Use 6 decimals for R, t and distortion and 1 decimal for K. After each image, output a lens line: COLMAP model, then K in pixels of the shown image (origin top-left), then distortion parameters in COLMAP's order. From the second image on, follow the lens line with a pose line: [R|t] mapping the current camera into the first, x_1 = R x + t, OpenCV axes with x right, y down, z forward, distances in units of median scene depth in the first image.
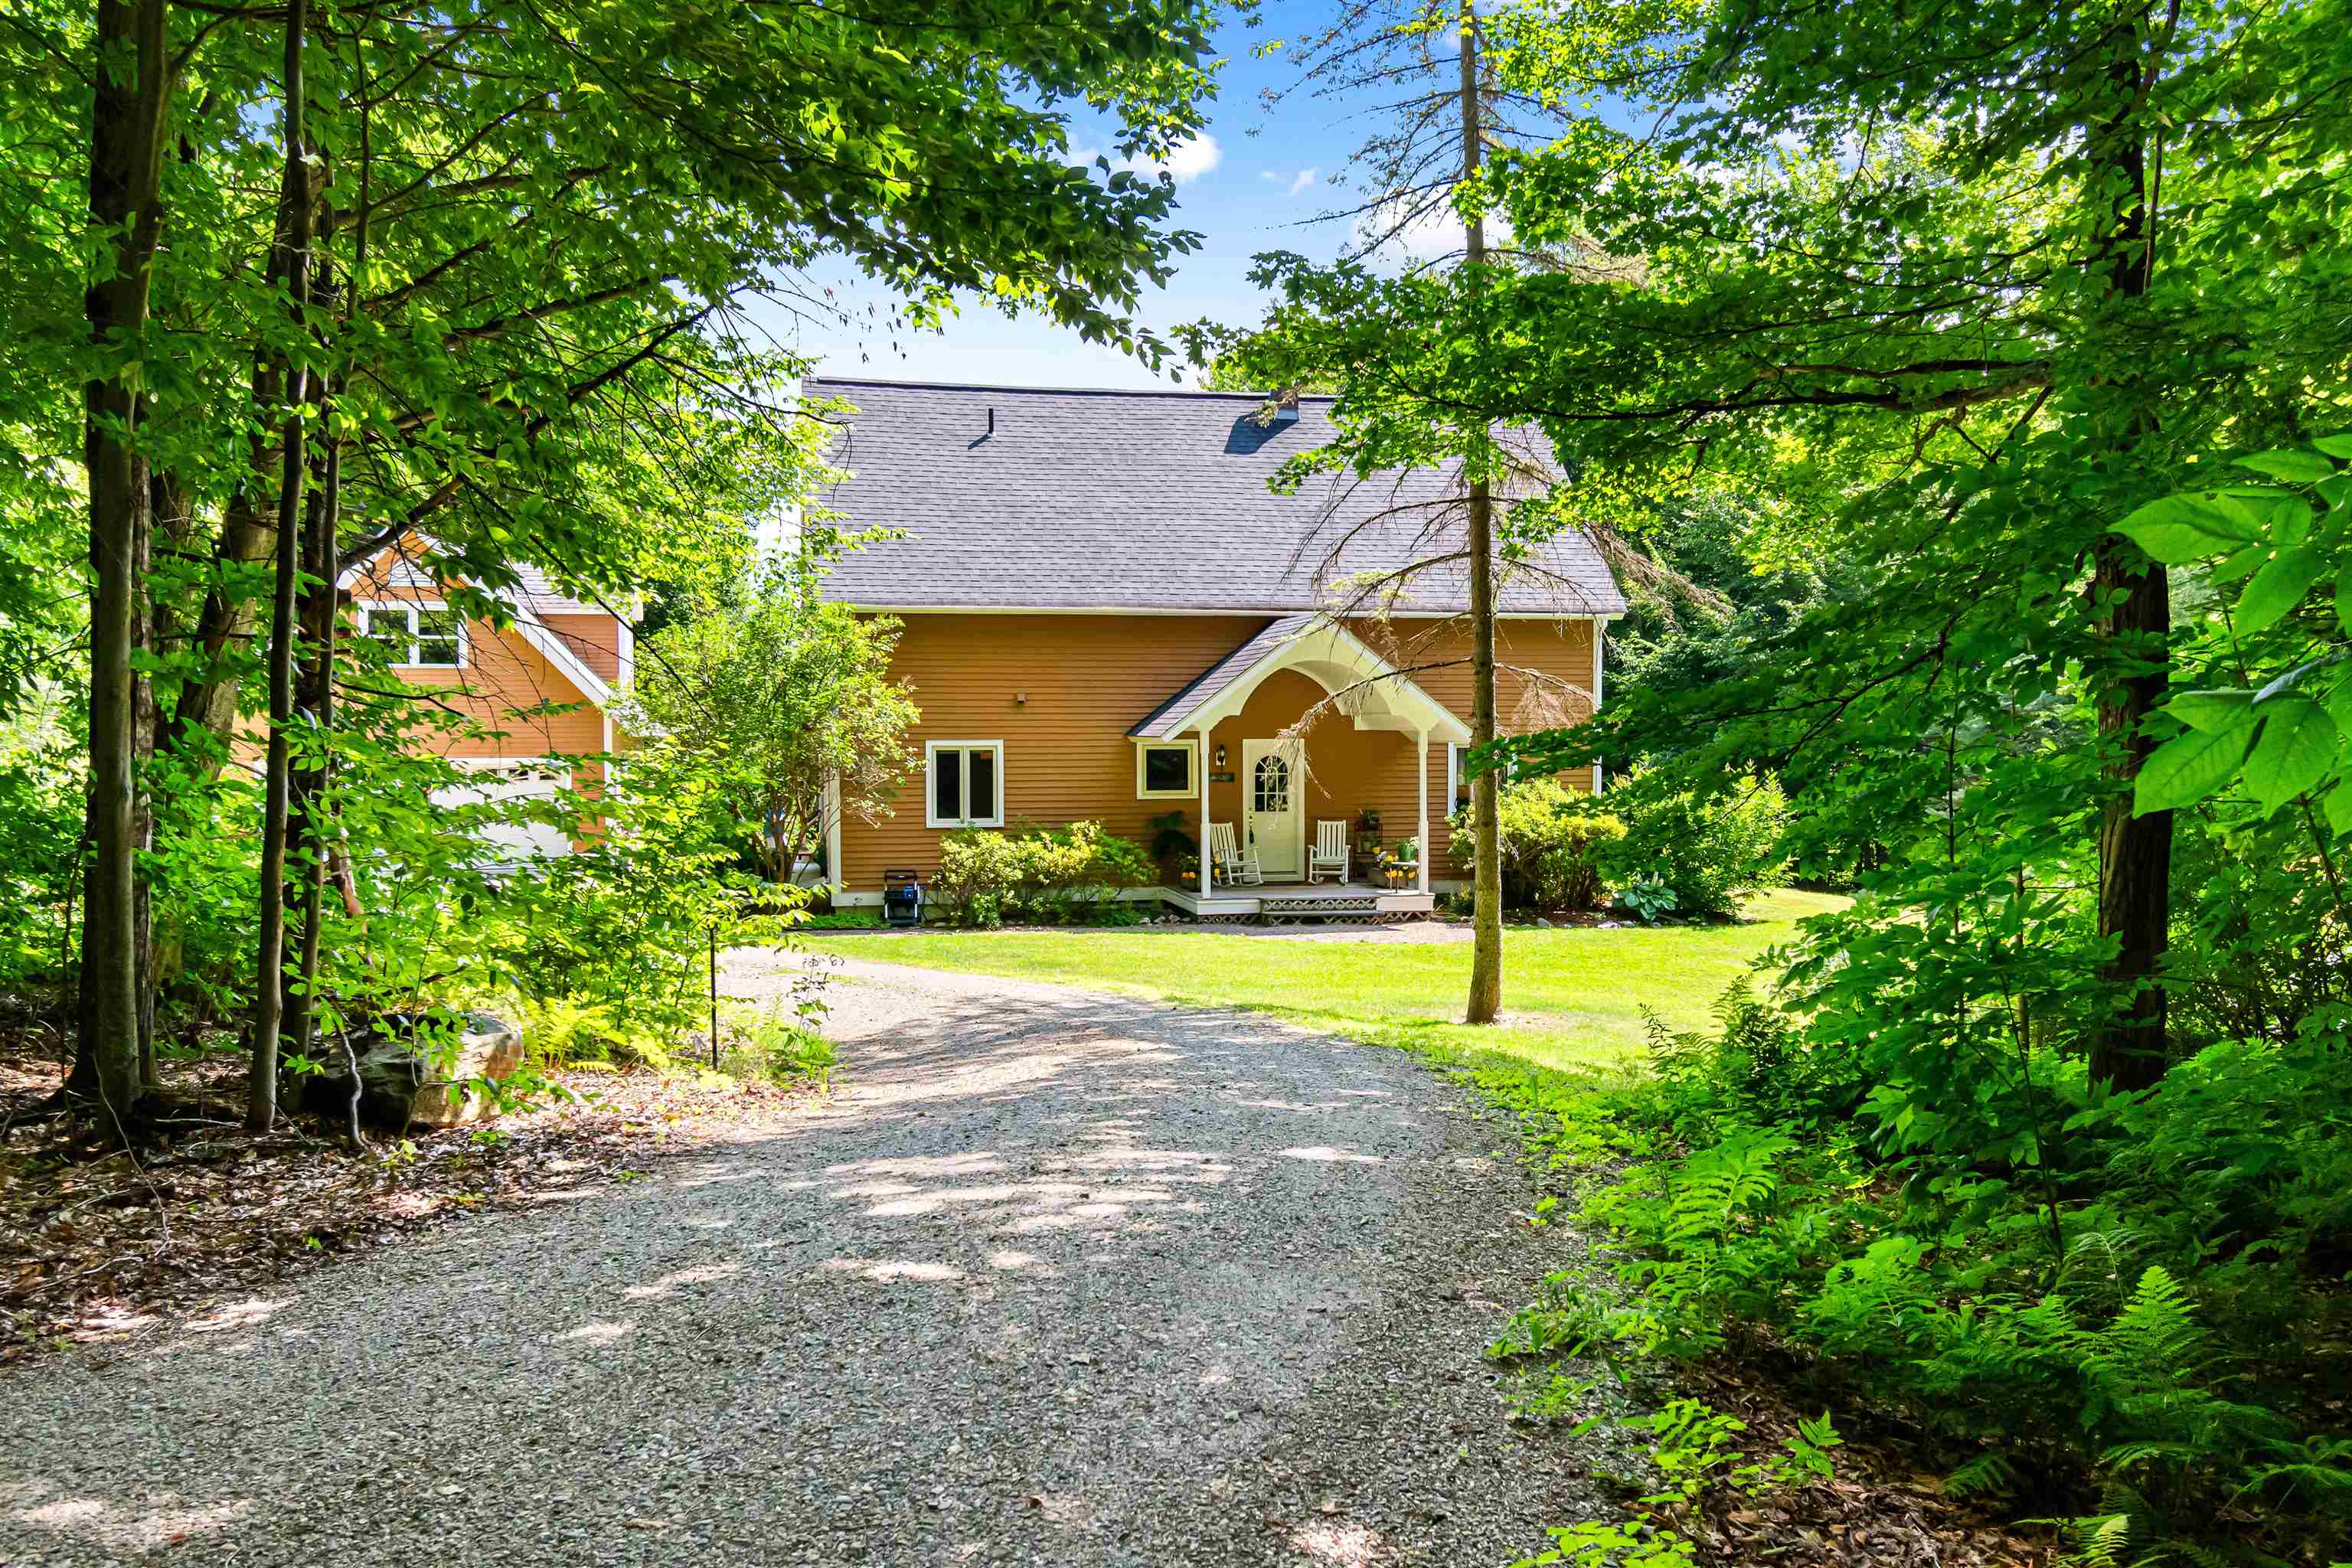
lens RADIAL K [[2051.9, 0, 1173.1], [0, 2051.9, 782.7], [0, 0, 1]] dist [0.002038, -0.003455]
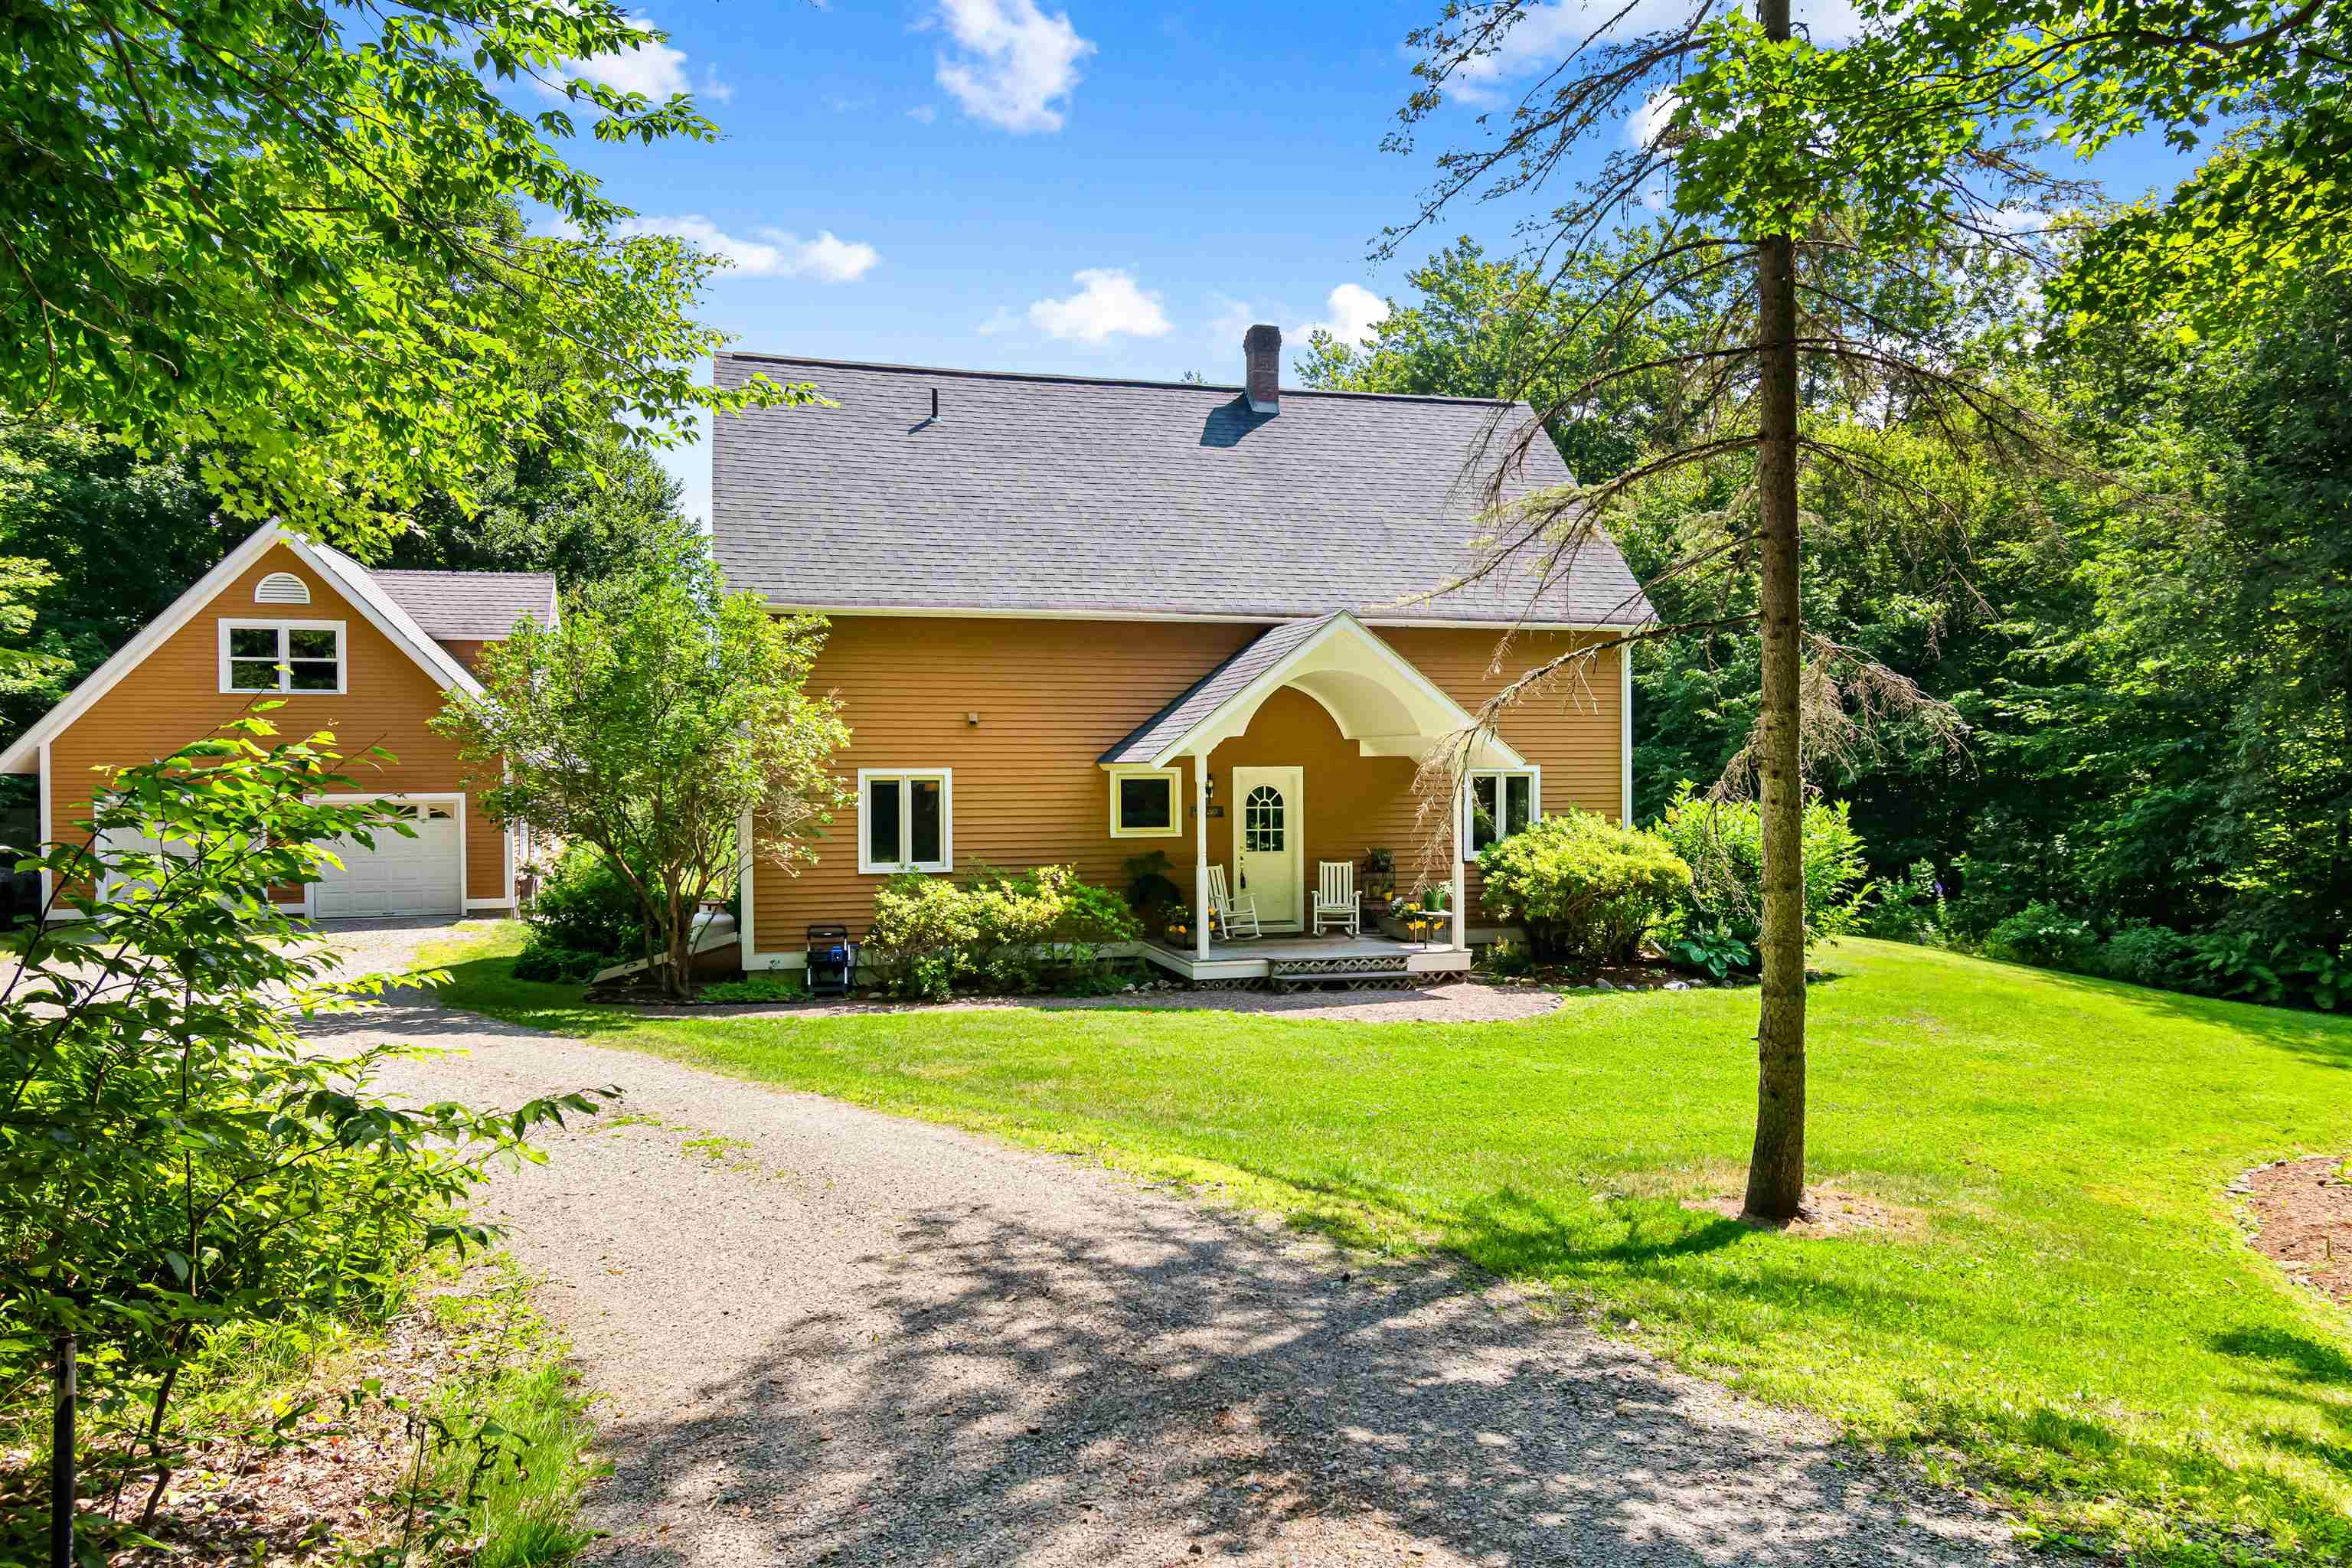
lens RADIAL K [[1589.1, 0, 1183.6], [0, 1589.1, 782.3], [0, 0, 1]] dist [-0.001012, 0.008190]
pose [[0.997033, -0.002473, 0.076938, -0.039601], [0.004130, 0.999763, -0.021378, -0.000837], [-0.076867, 0.021632, 0.996807, 0.358100]]
